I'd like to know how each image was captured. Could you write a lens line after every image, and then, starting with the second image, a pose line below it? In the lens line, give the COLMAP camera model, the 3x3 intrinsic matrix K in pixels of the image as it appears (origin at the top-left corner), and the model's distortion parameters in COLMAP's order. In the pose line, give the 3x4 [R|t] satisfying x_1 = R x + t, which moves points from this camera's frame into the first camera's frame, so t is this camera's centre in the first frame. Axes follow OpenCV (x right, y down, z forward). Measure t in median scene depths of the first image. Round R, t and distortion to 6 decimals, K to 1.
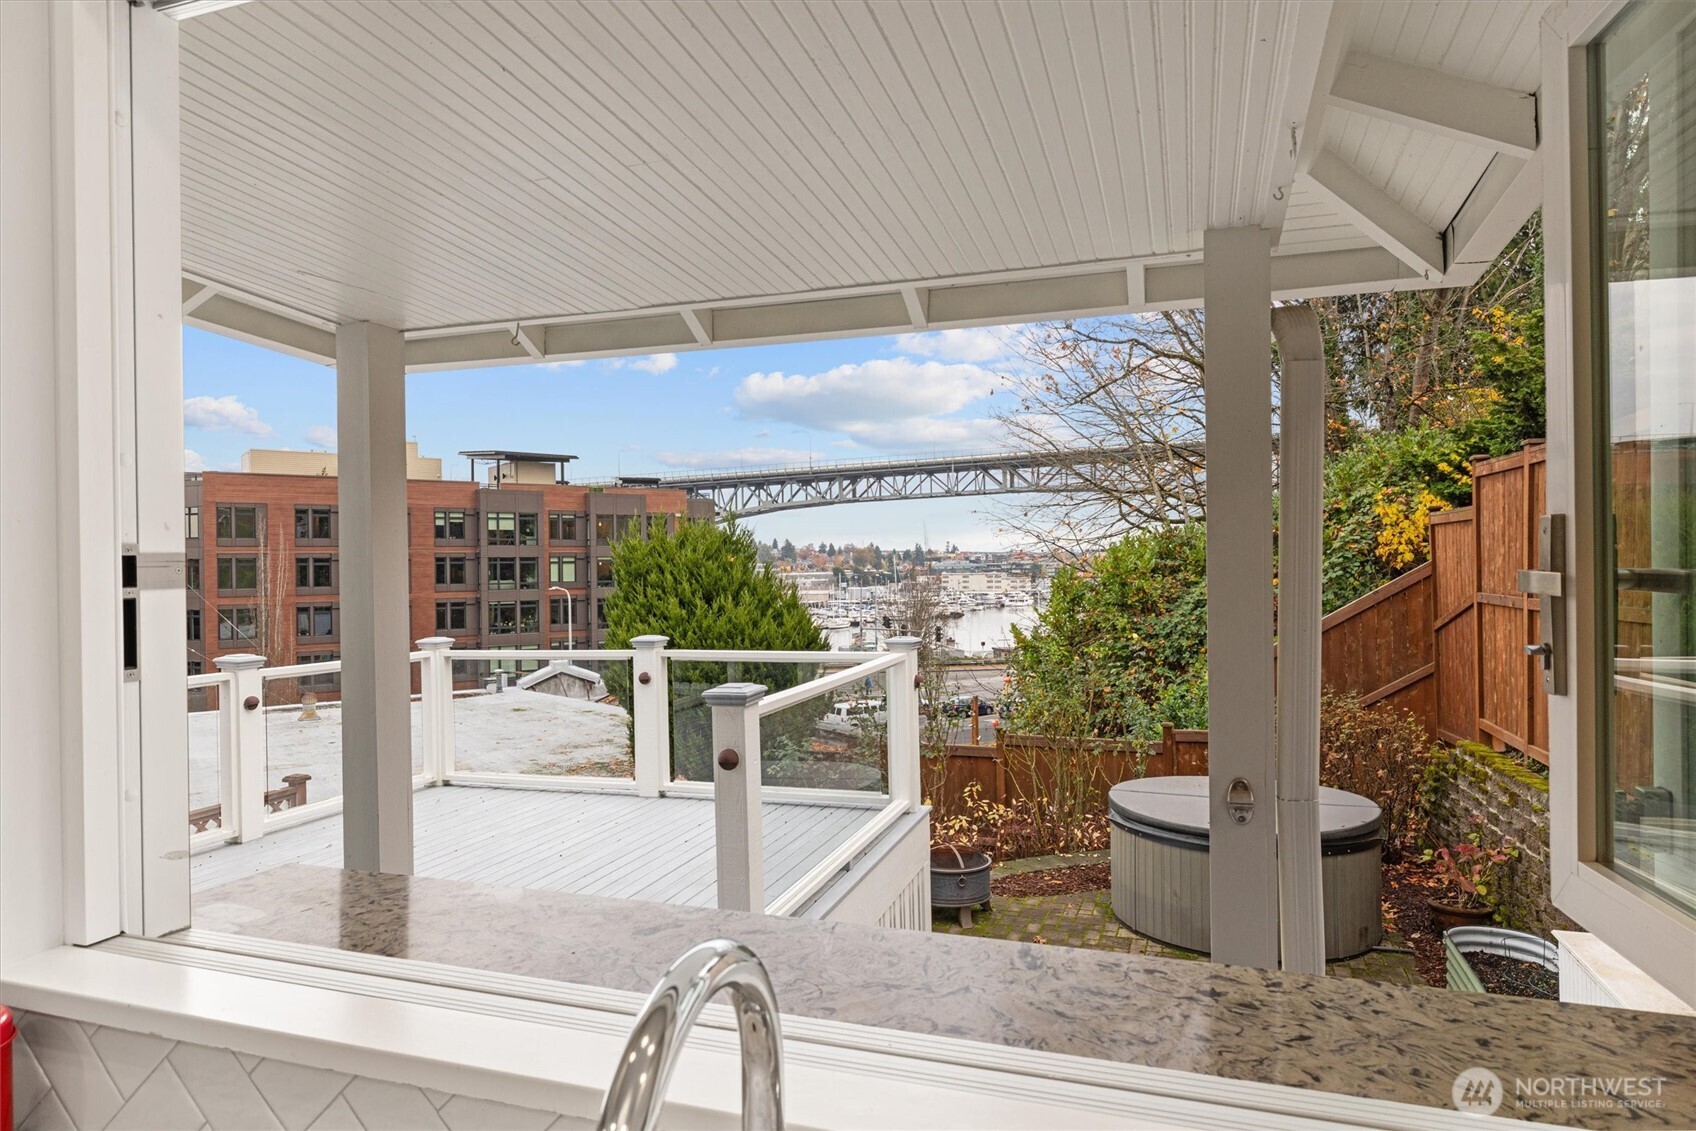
lens RADIAL K [[1032.6, 0, 847.1], [0, 1032.6, 570.2], [0, 0, 1]] dist [0.002702, -0.000055]
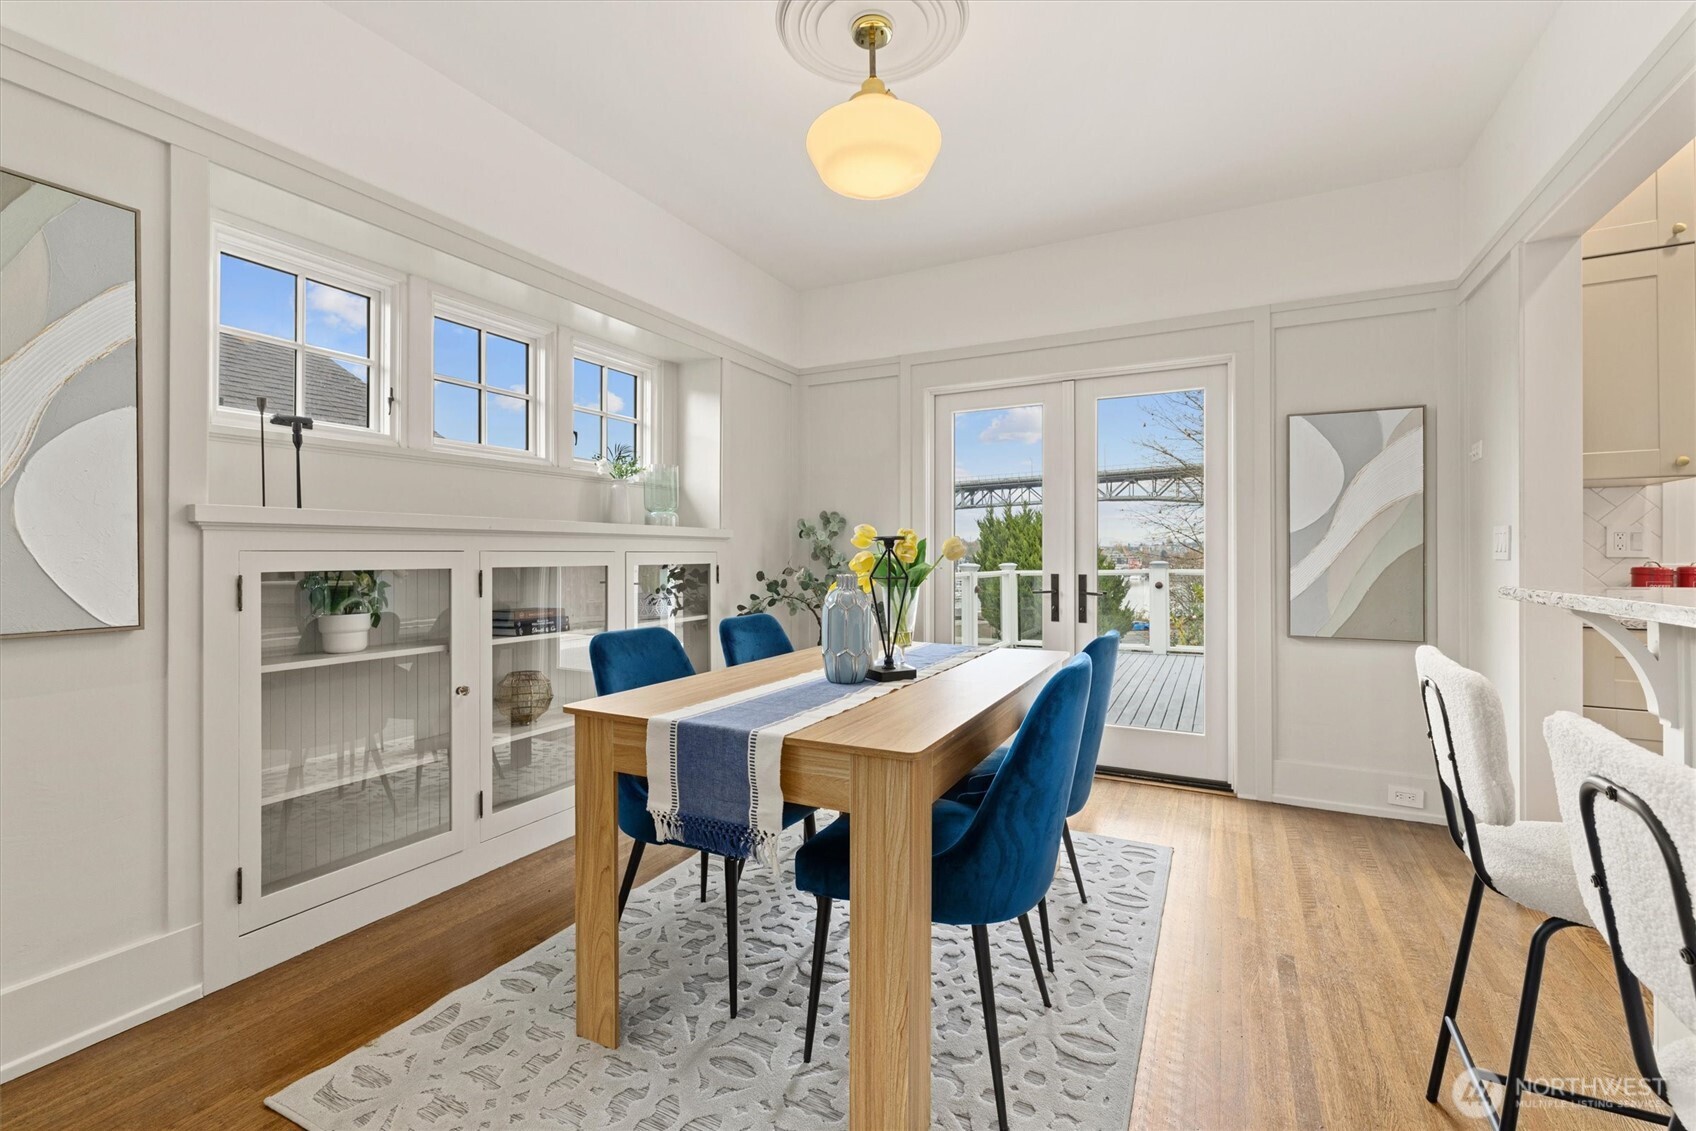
lens RADIAL K [[734.5, 0, 838.7], [0, 734.5, 554.2], [0, 0, 1]] dist [-0.002938, 0.001260]
pose [[0.987397, 0.012934, -0.157736, -0.050576], [-0.013498, 0.999906, -0.002503, 0.006017], [0.157689, 0.004601, 0.987478, -0.028347]]
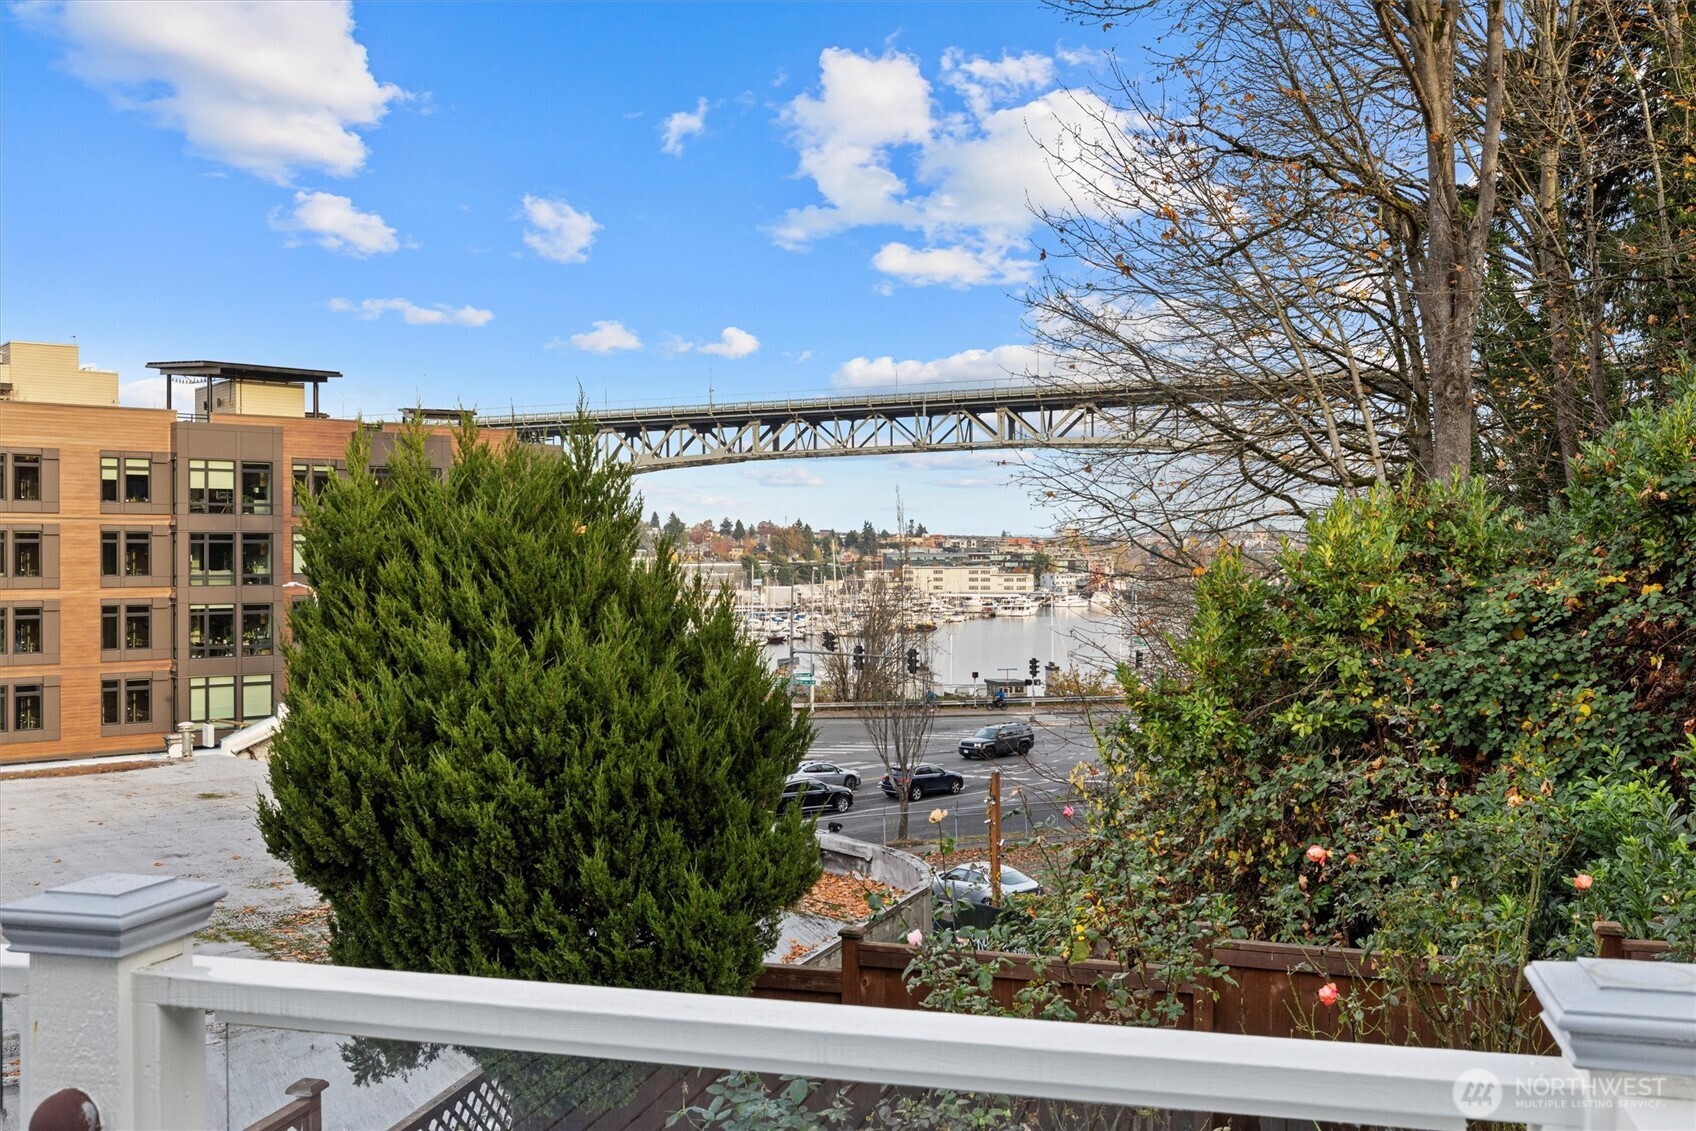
lens RADIAL K [[1518.8, 0, 855.1], [0, 1518.8, 563.6], [0, 0, 1]] dist [0.008969, 0.004920]
pose [[0.998029, 0.010616, 0.061853, -0.007134], [-0.010727, 0.999941, 0.001464, 0.000278], [-0.061834, -0.002125, 0.998084, 0.069126]]
